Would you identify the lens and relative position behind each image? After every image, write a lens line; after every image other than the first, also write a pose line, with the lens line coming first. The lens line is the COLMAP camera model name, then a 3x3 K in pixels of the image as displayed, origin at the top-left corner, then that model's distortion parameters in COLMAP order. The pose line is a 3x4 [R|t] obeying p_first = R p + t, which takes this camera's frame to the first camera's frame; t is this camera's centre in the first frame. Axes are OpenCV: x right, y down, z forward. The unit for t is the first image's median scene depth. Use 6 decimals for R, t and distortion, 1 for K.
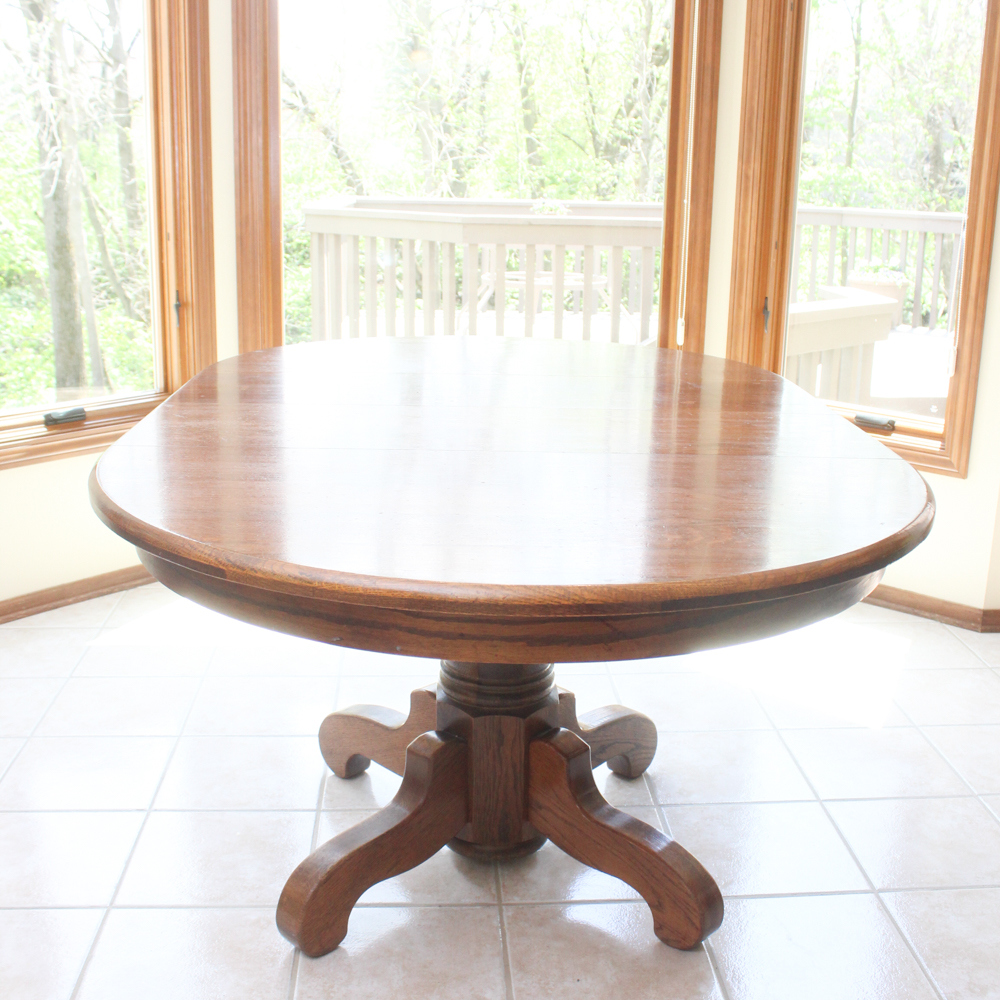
lens RADIAL K [[1268.1, 0, 500.0], [0, 1268.1, 500.0], [0, 0, 1]] dist [-0.159543, 0.102736]
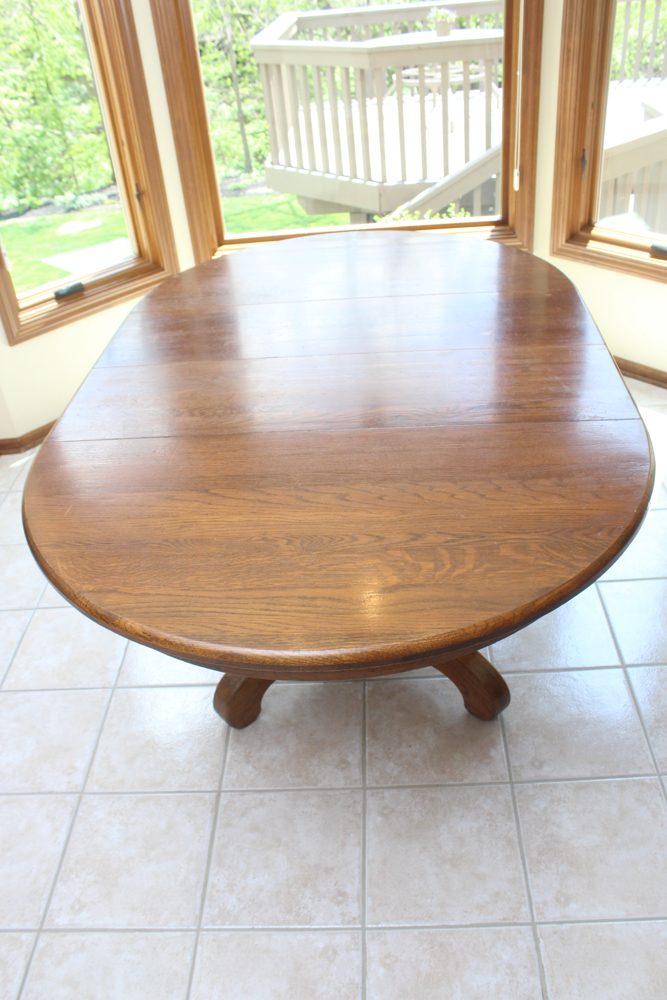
lens RADIAL K [[847.2, 0, 333.5], [0, 847.2, 500.0], [0, 0, 1]] dist [-0.156695, 0.123870]
pose [[0.990461, -0.032091, -0.134008, 0.105456], [0.076005, 0.938419, 0.337035, -0.222759], [0.114939, -0.344005, 0.931906, 0.126305]]
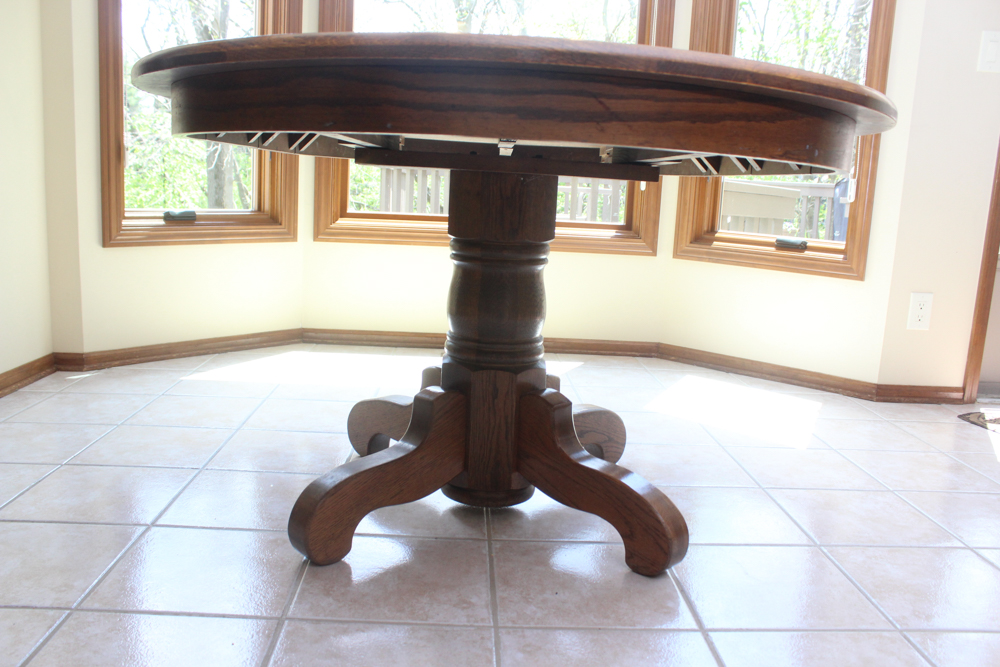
lens RADIAL K [[847.2, 0, 493.1], [0, 847.2, 335.2], [0, 0, 1]] dist [-0.156695, 0.123870]
pose [[0.999163, 0.035126, -0.020963, 0.012918], [-0.036903, 0.995124, -0.091464, 0.207553], [0.017648, 0.092161, 0.995588, 0.219835]]
